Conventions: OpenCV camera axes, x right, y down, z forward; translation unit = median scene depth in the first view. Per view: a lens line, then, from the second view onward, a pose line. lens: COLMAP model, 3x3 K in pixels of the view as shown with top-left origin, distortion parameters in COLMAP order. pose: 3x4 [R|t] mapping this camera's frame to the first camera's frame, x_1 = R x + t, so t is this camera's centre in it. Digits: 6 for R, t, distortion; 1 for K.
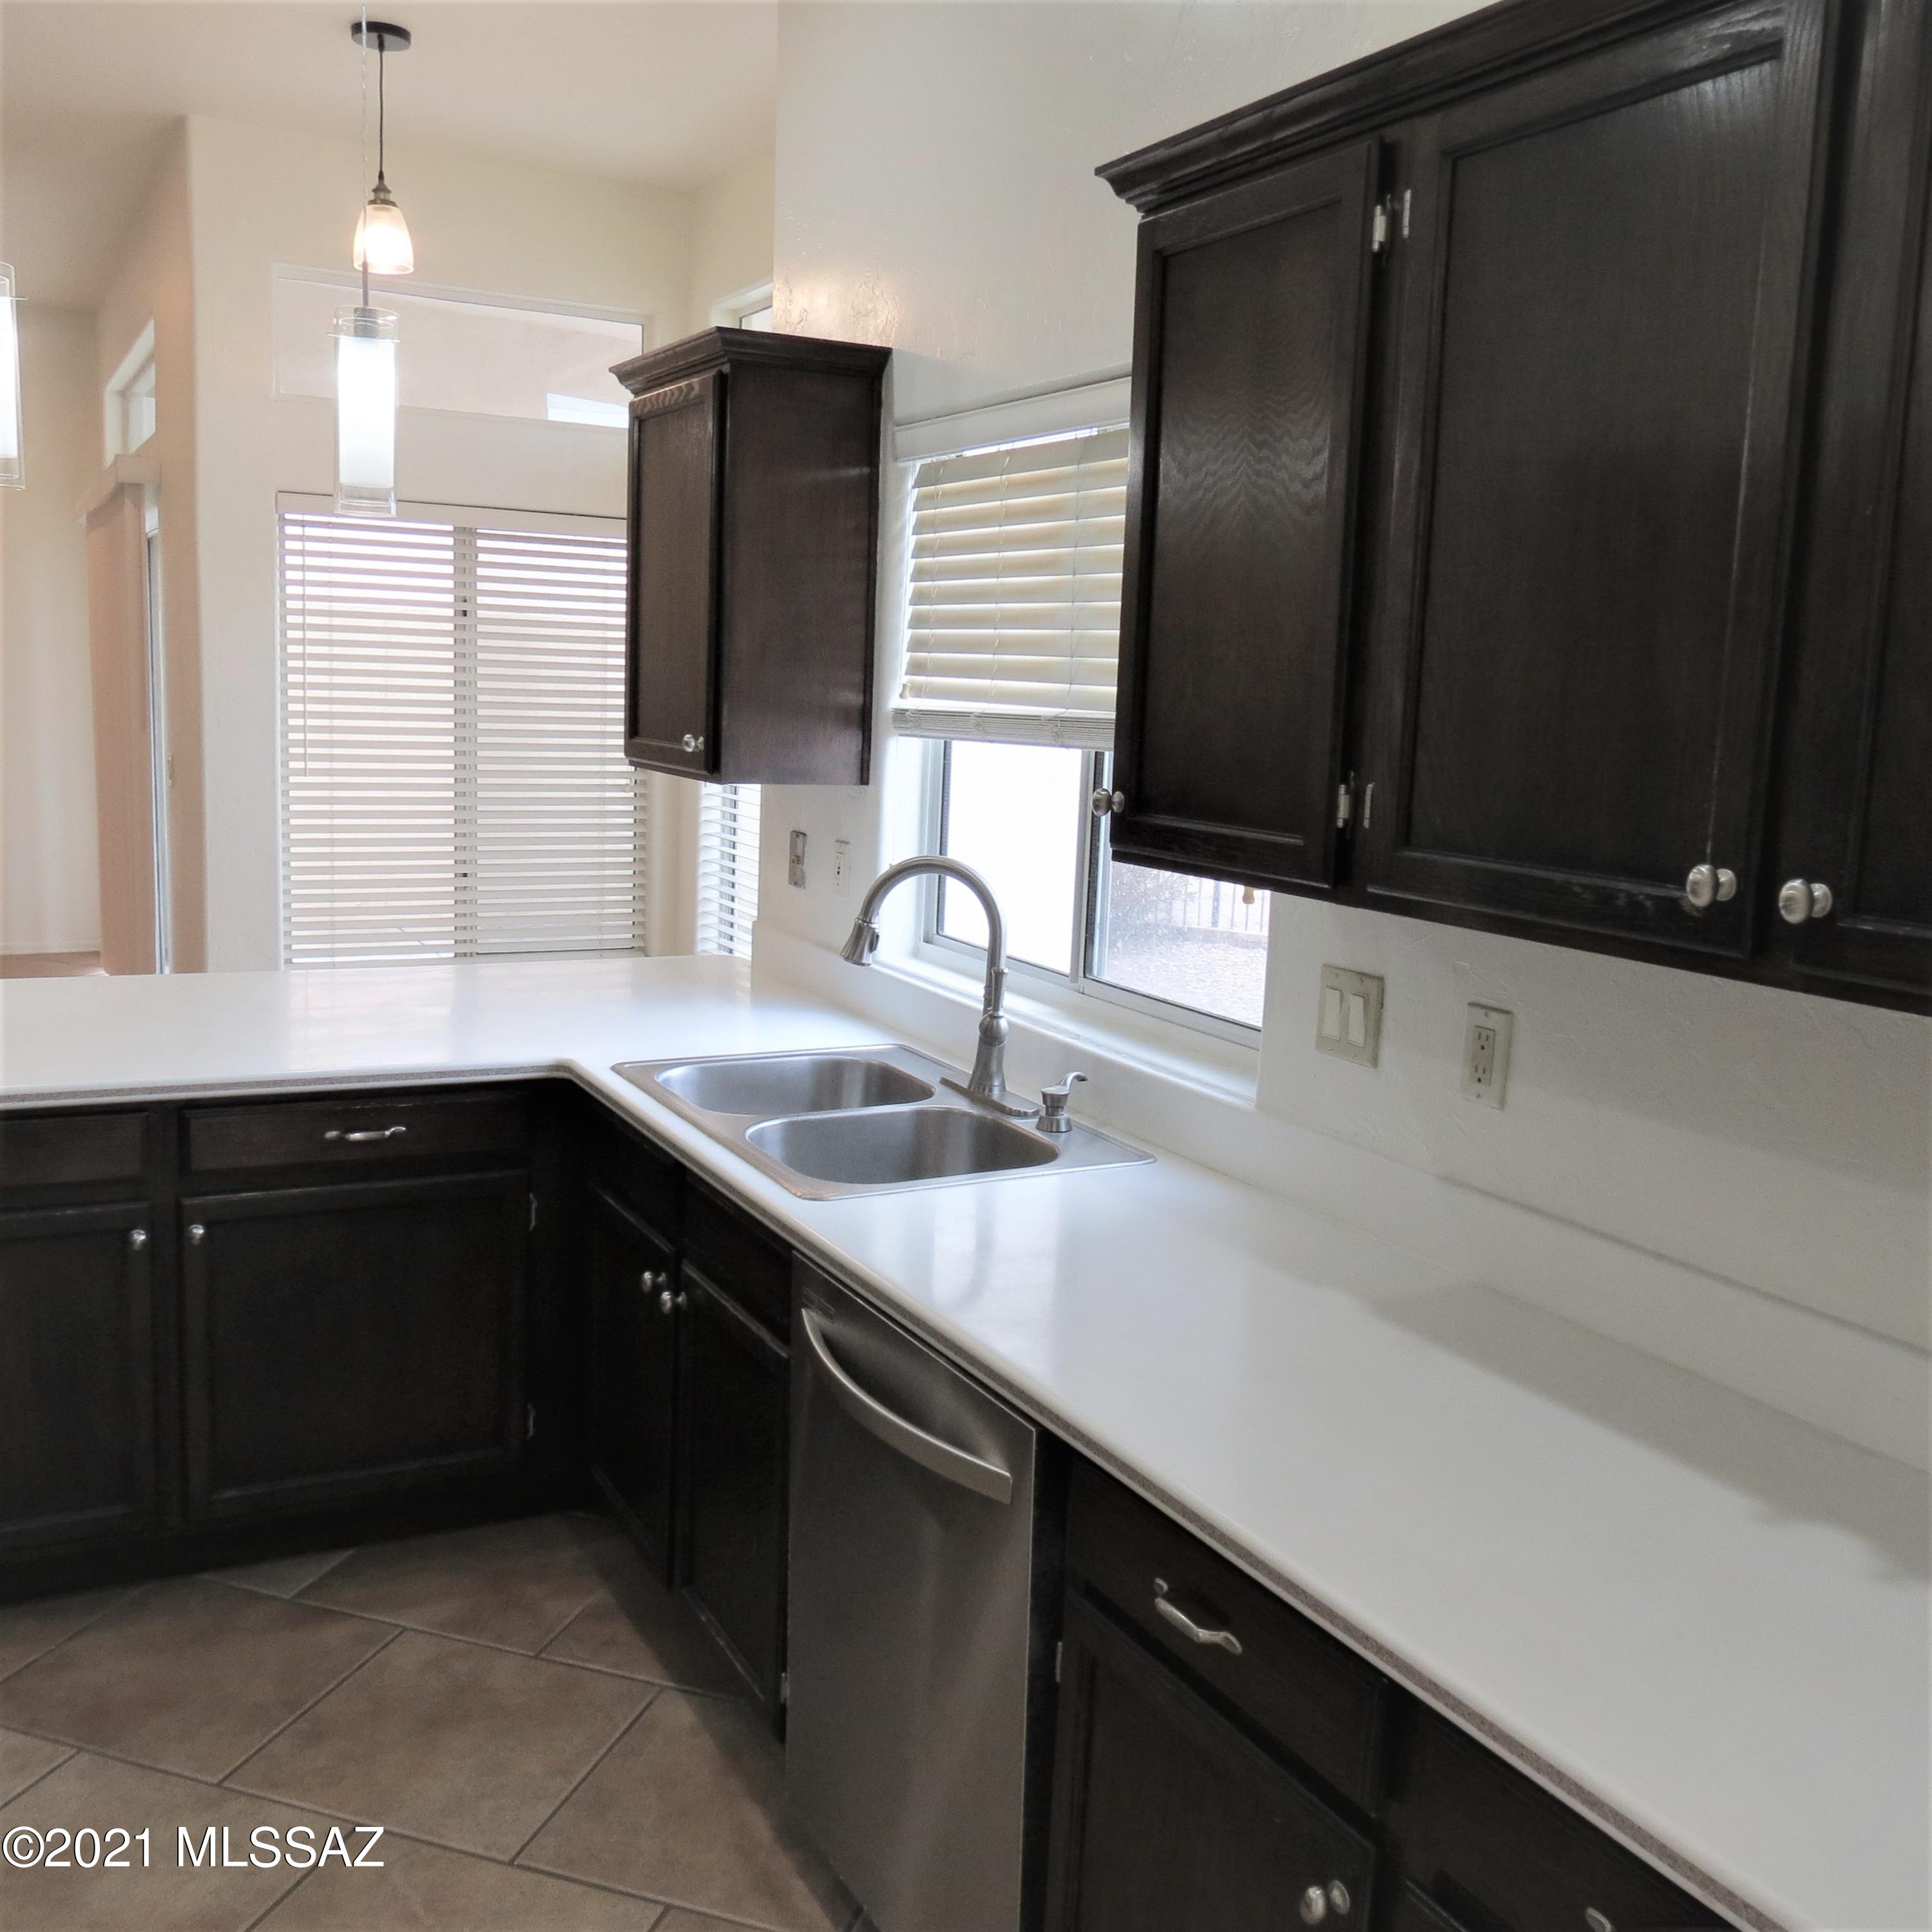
lens RADIAL K [[1934.4, 0, 966.0], [0, 1934.4, 966.0], [0, 0, 1]] dist [-0.007563, -0.016214]
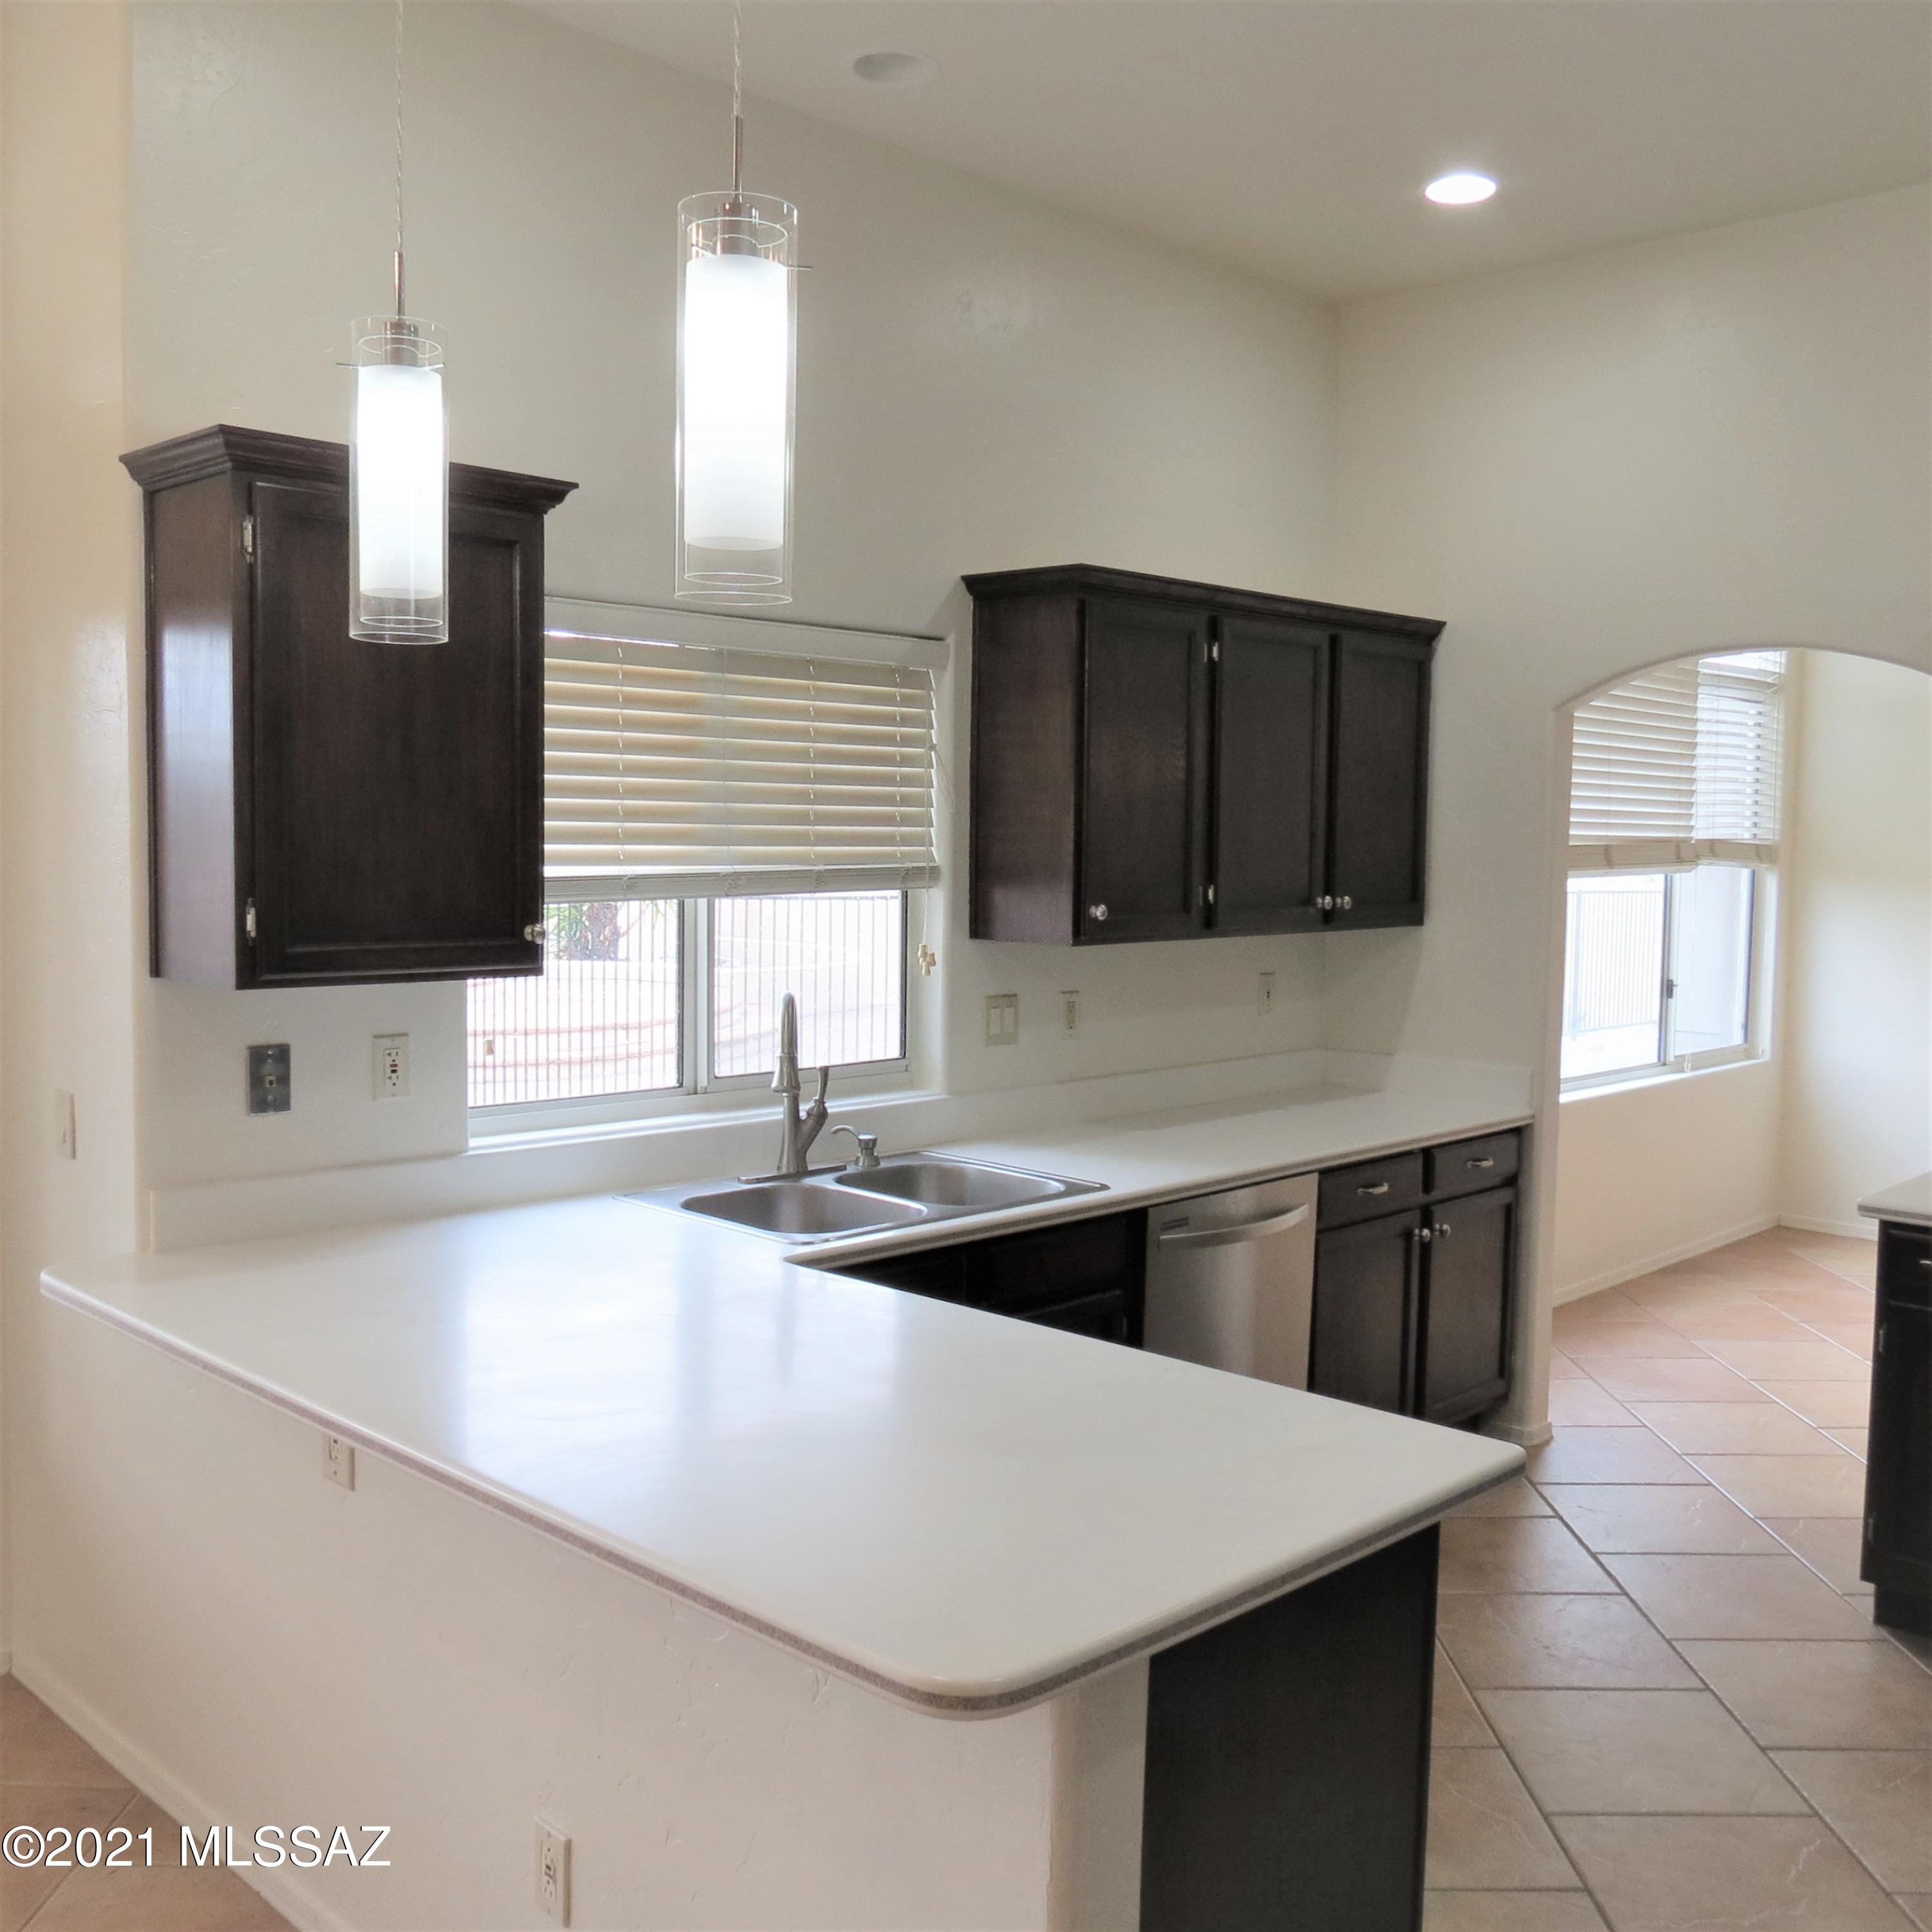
lens RADIAL K [[1934.4, 0, 966.0], [0, 1934.4, 966.0], [0, 0, 1]] dist [-0.007563, -0.016214]
pose [[-0.319695, -0.107891, 0.941358, -1.157319], [0.118804, 0.981091, 0.152792, -0.236300], [-0.940043, 0.160684, -0.300832, 1.211465]]
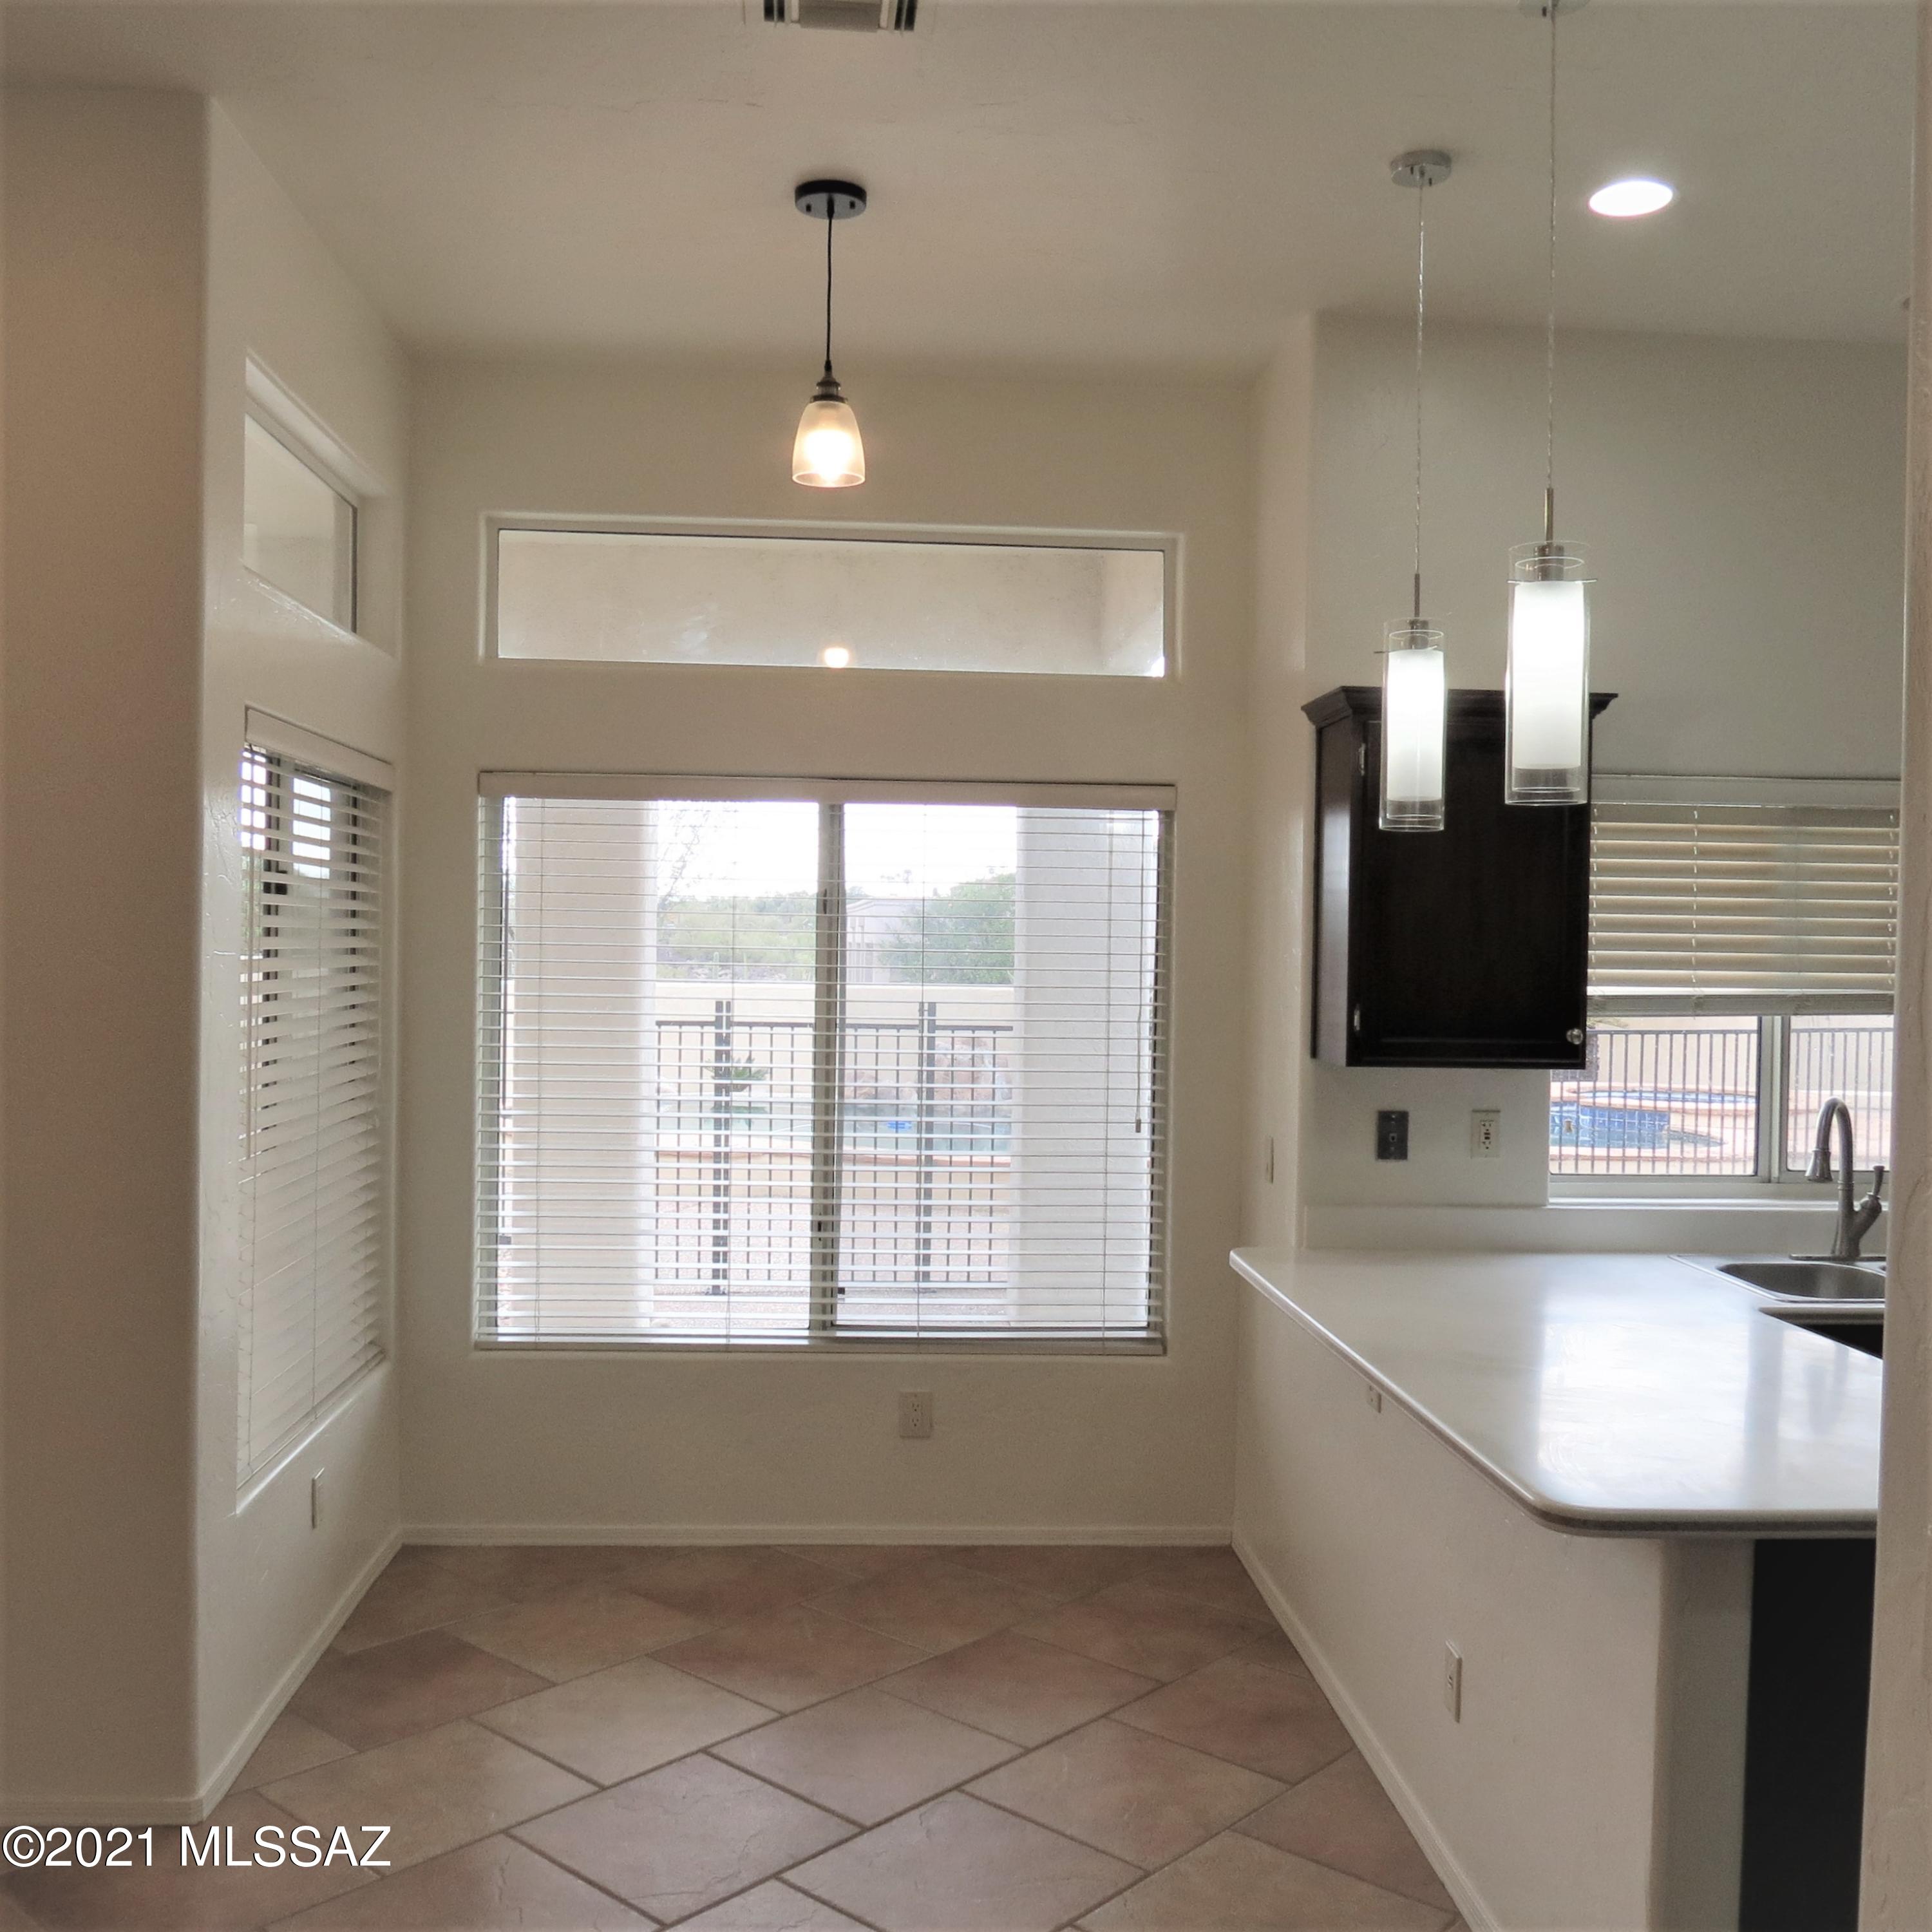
lens RADIAL K [[1871.8, 0, 966.0], [0, 1871.8, 966.0], [0, 0, 1]] dist [0.001239, -0.003322]
pose [[0.382443, -0.046268, 0.922820, -1.466362], [0.140887, 0.989987, -0.008752, -0.221232], [-0.913175, 0.133360, 0.385132, 1.001385]]
